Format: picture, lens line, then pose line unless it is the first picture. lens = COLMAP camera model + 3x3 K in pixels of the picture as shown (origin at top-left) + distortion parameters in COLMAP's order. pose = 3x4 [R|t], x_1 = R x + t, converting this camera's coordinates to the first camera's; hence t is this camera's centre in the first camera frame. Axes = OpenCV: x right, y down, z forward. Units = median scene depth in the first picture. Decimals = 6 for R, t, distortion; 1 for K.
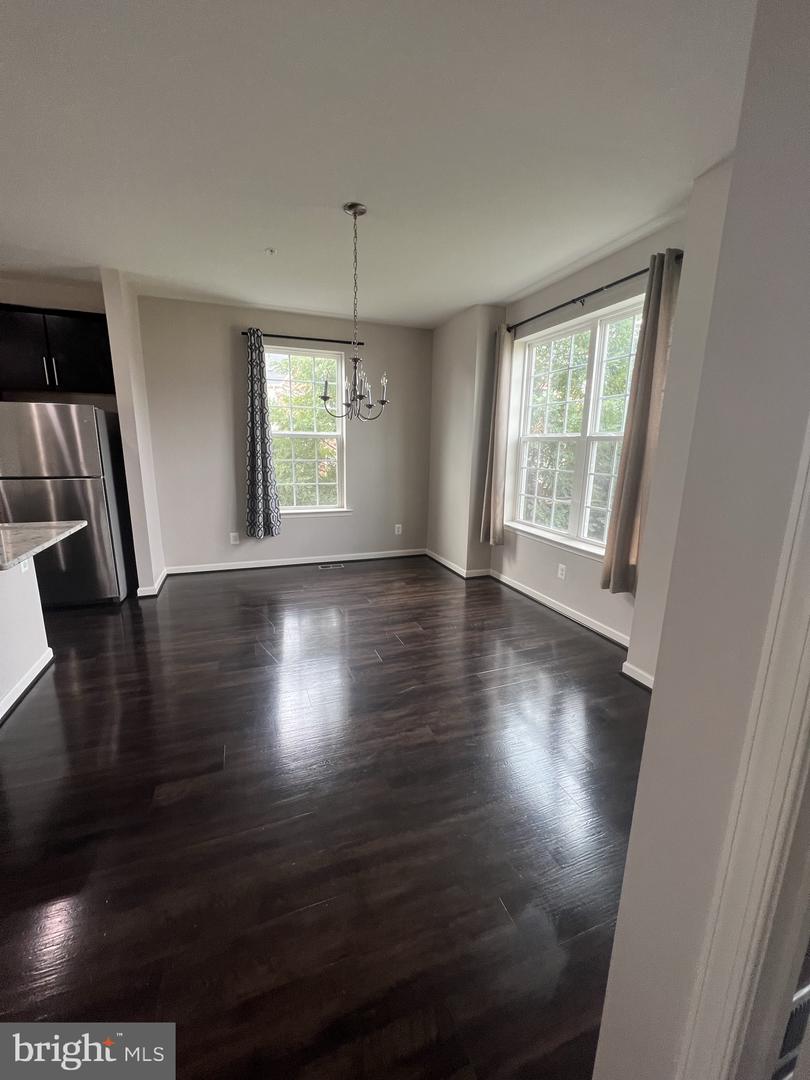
lens RADIAL K [[429.7, 0, 405.0], [0, 429.7, 540.0], [0, 0, 1]] dist [0.000354, 0.000002]
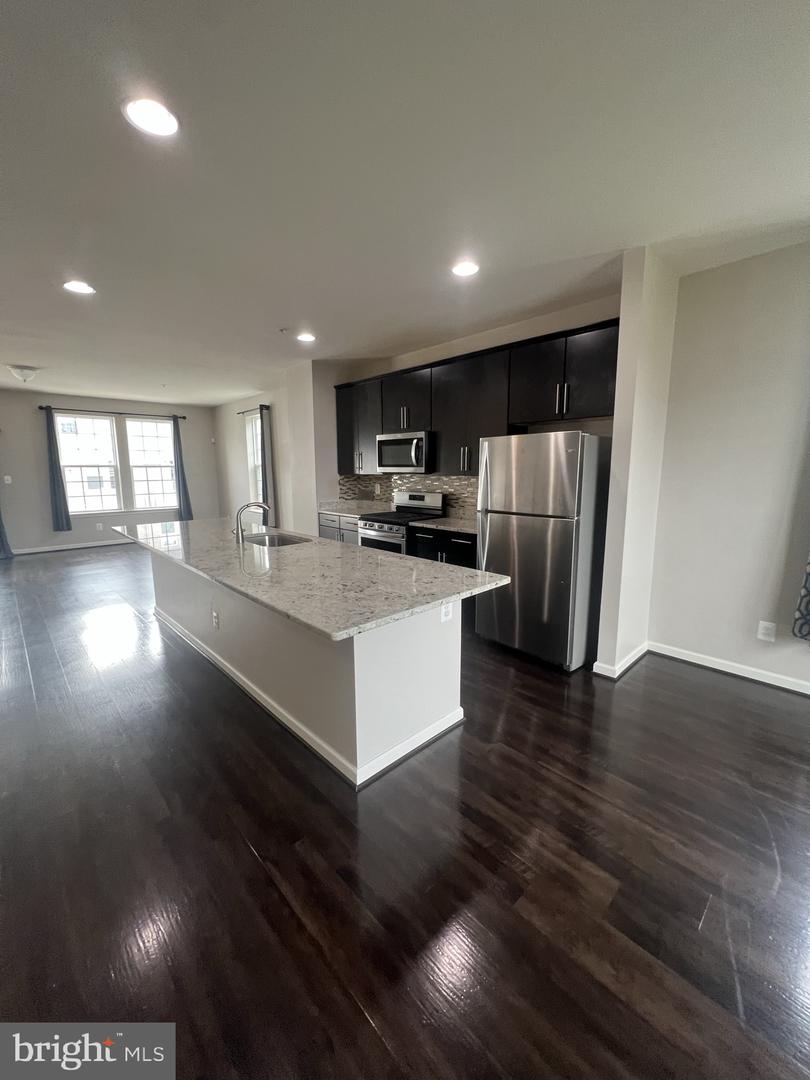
lens RADIAL K [[429.7, 0, 405.0], [0, 429.7, 540.0], [0, 0, 1]] dist [0.000354, 0.000002]
pose [[0.388879, 0.128121, -0.912337, -0.083060], [-0.188592, 0.980383, 0.057291, -0.087860], [0.901779, 0.149780, 0.405413, 0.370405]]
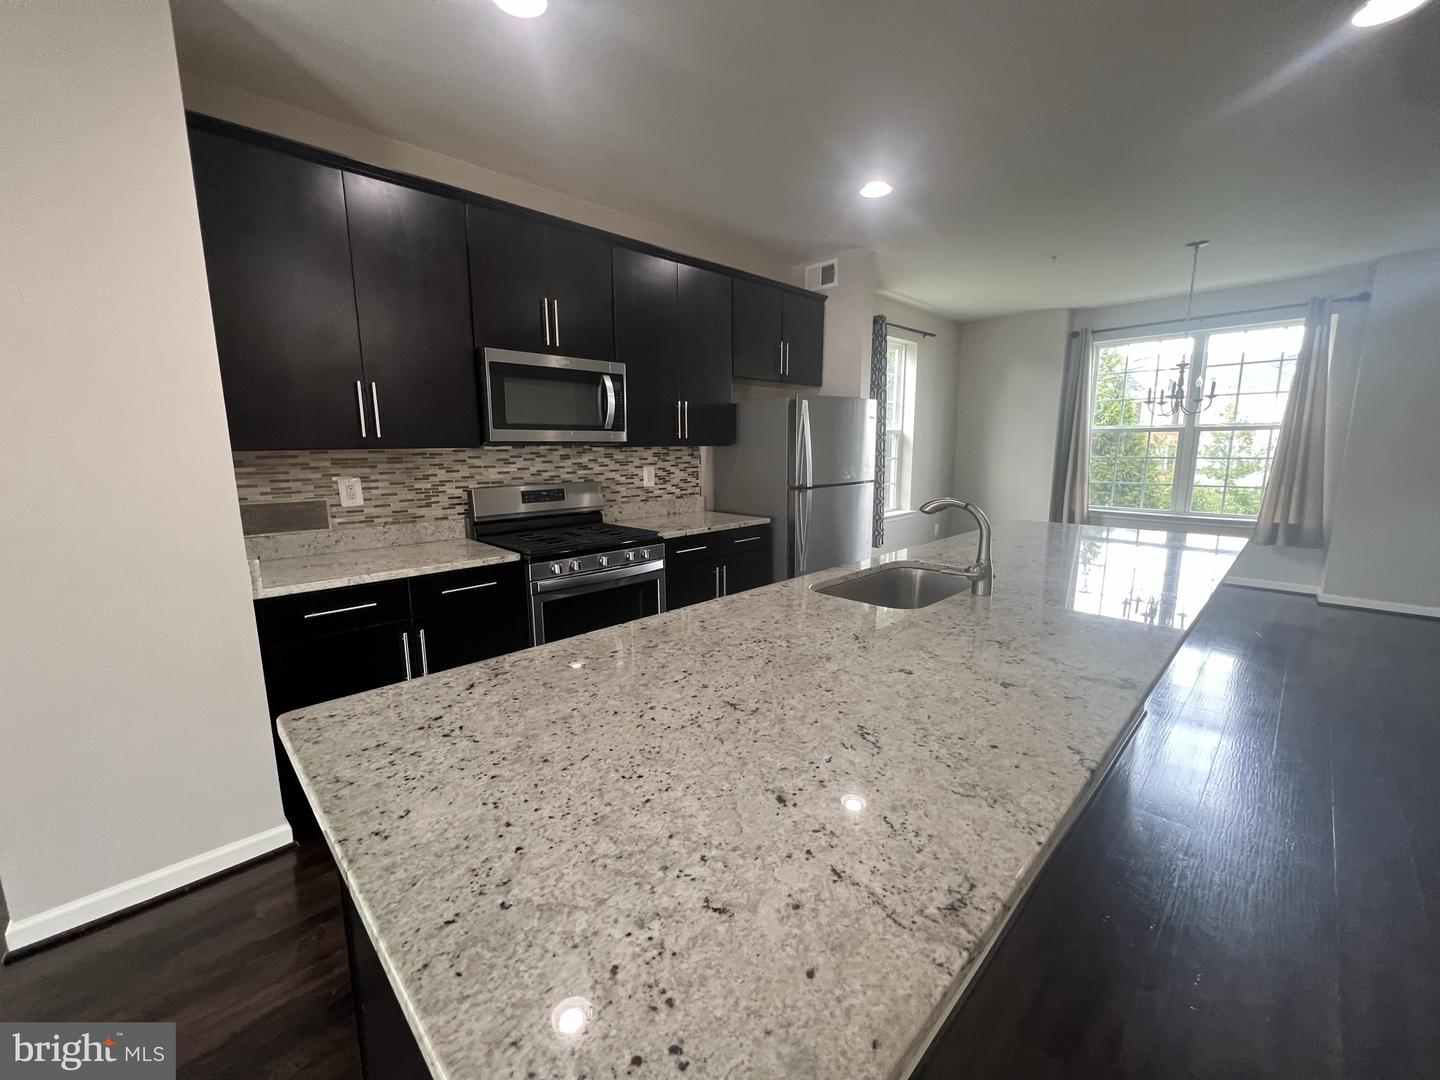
lens RADIAL K [[573.0, 0, 720.0], [0, 573.0, 540.0], [0, 0, 1]] dist [0.000354, 0.000002]
pose [[0.919706, -0.093874, 0.381221, -1.400167], [0.114216, 0.992971, -0.031035, -0.026045], [-0.375628, 0.072085, 0.923963, 0.046303]]
